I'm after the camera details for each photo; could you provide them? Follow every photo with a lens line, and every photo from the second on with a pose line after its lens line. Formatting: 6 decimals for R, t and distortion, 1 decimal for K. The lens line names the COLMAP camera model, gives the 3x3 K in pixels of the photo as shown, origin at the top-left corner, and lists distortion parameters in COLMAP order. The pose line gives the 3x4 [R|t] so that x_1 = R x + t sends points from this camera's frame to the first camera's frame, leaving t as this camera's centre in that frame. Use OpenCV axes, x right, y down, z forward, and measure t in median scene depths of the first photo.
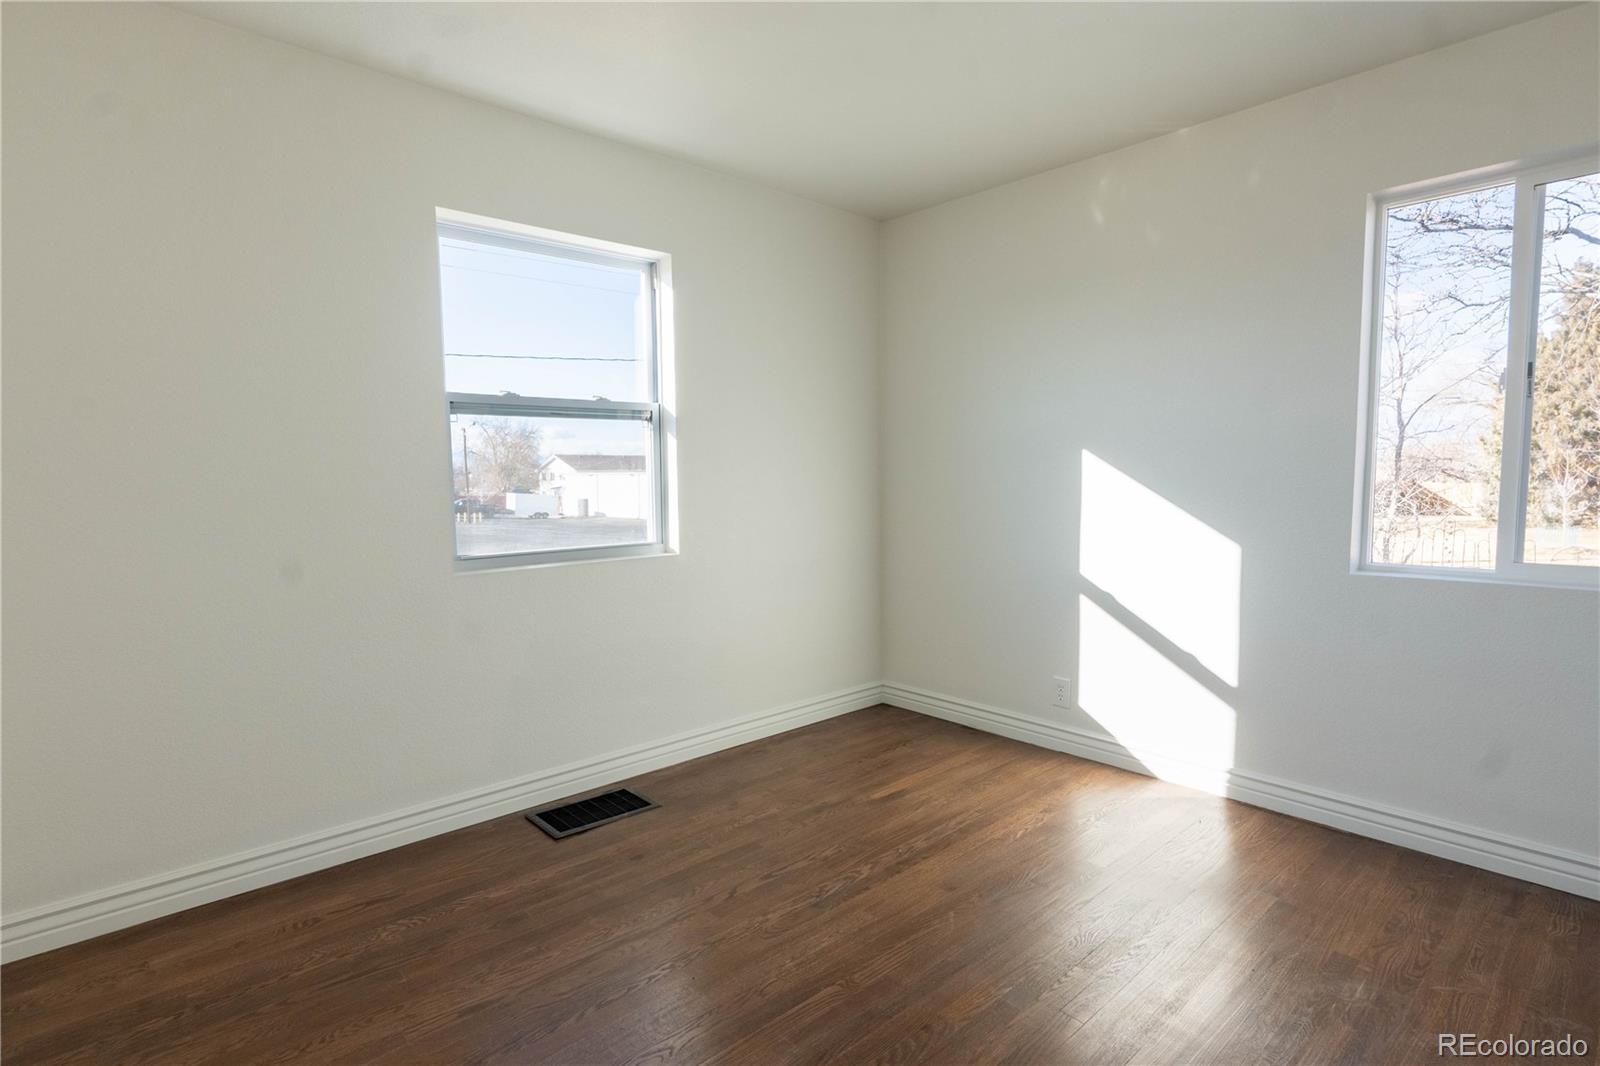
lens RADIAL K [[803.9, 0, 800.0], [0, 803.9, 533.0], [0, 0, 1]] dist [0.002969, 0.001558]
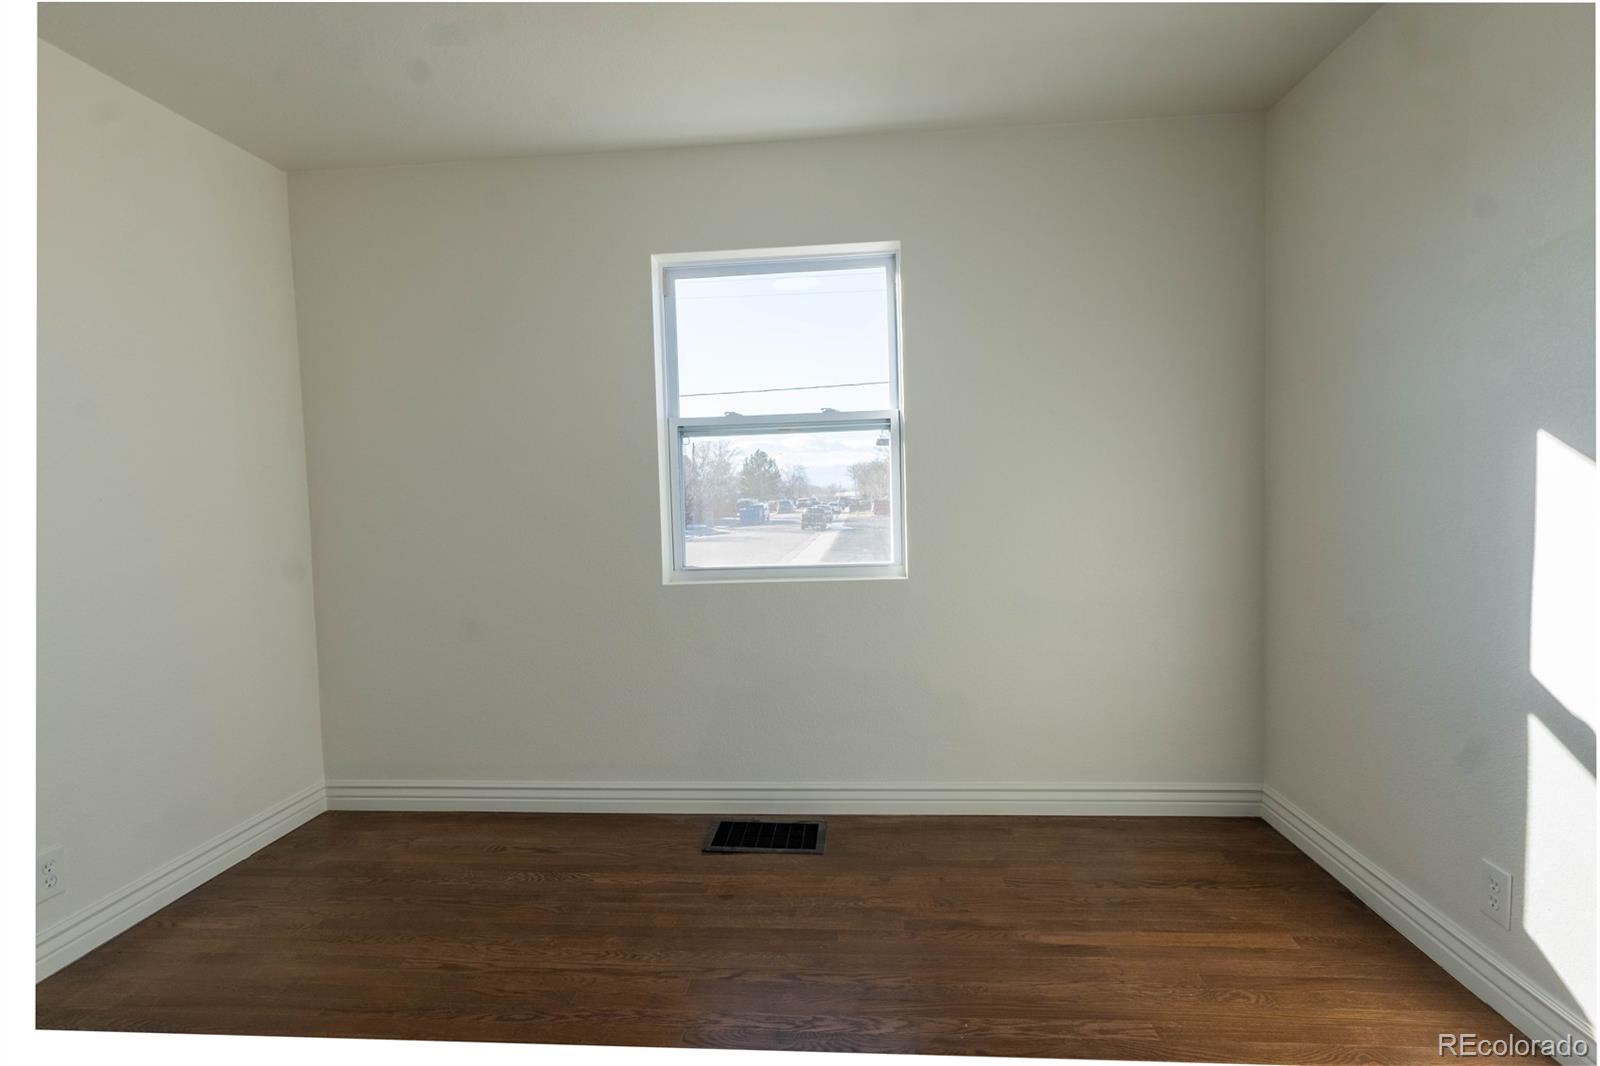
lens RADIAL K [[787.3, 0, 800.0], [0, 787.3, 533.0], [0, 0, 1]] dist [-0.002327, 0.001224]
pose [[0.681680, 0.029881, -0.731040, 0.443219], [-0.034119, 0.999377, 0.009033, -0.030375], [0.730854, 0.018785, 0.682275, 0.360272]]
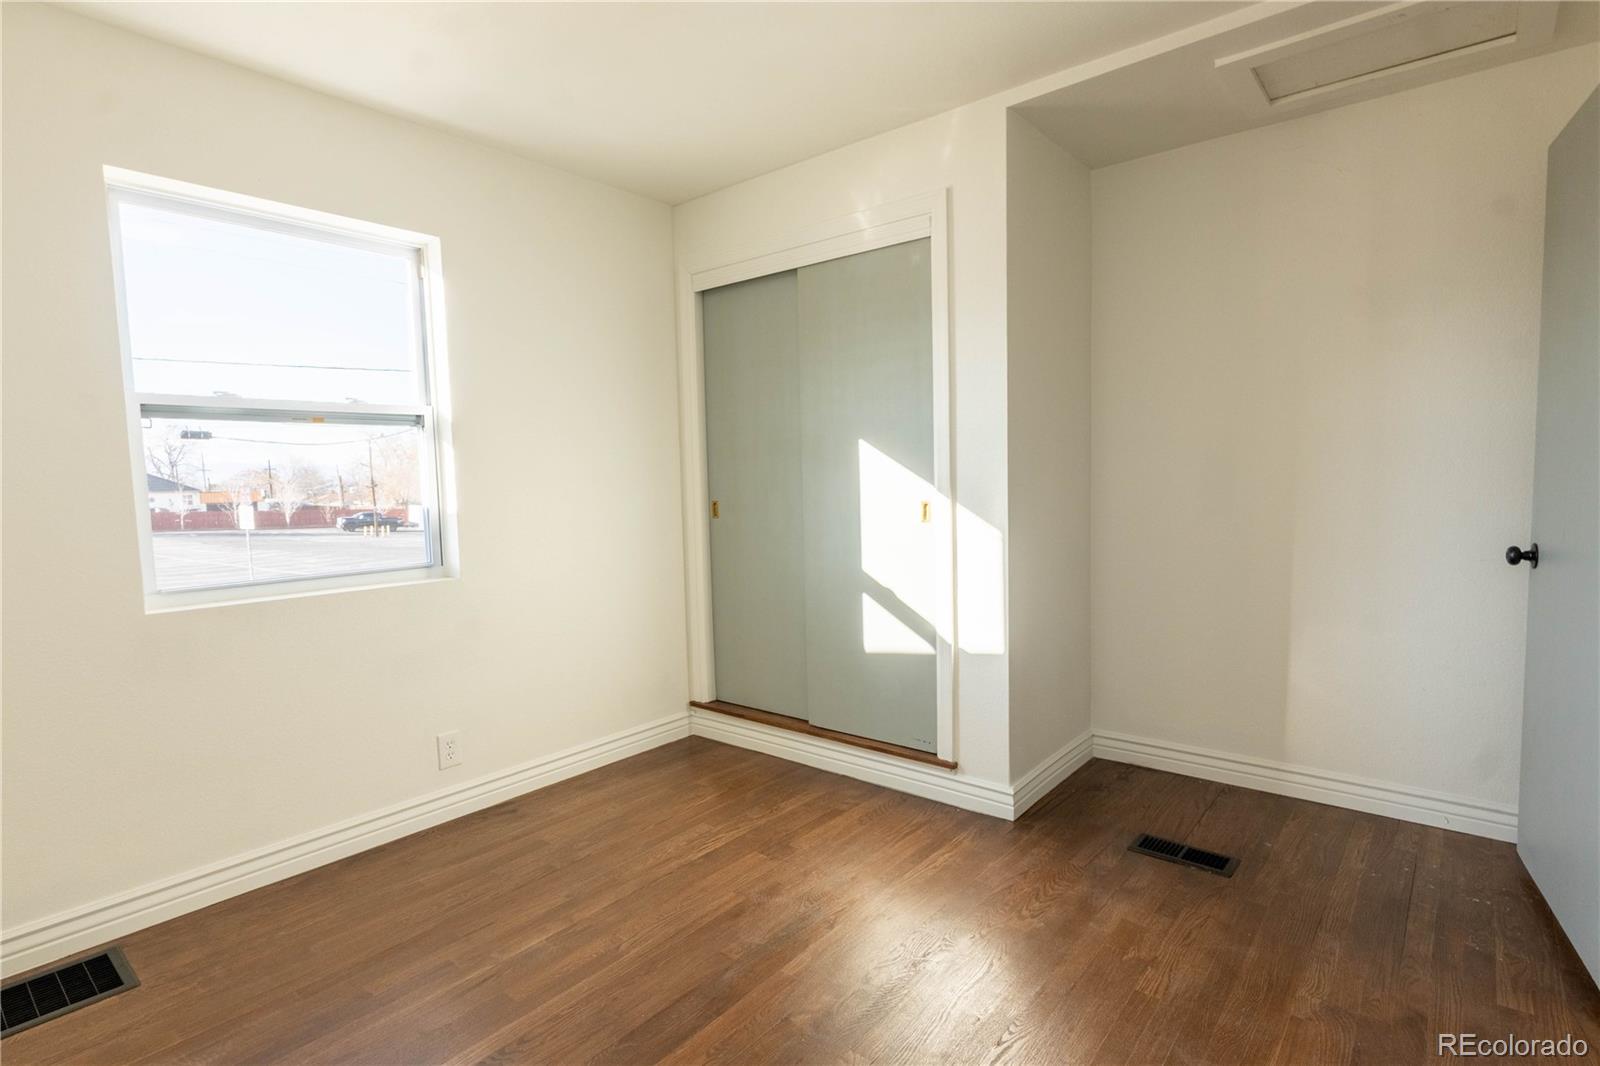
lens RADIAL K [[787.3, 0, 800.0], [0, 787.3, 533.0], [0, 0, 1]] dist [-0.002327, 0.001224]
pose [[0.990703, -0.022502, 0.134170, 0.116489], [0.023668, 0.999695, -0.007101, -0.008796], [-0.133969, 0.010211, 0.990933, 0.104314]]
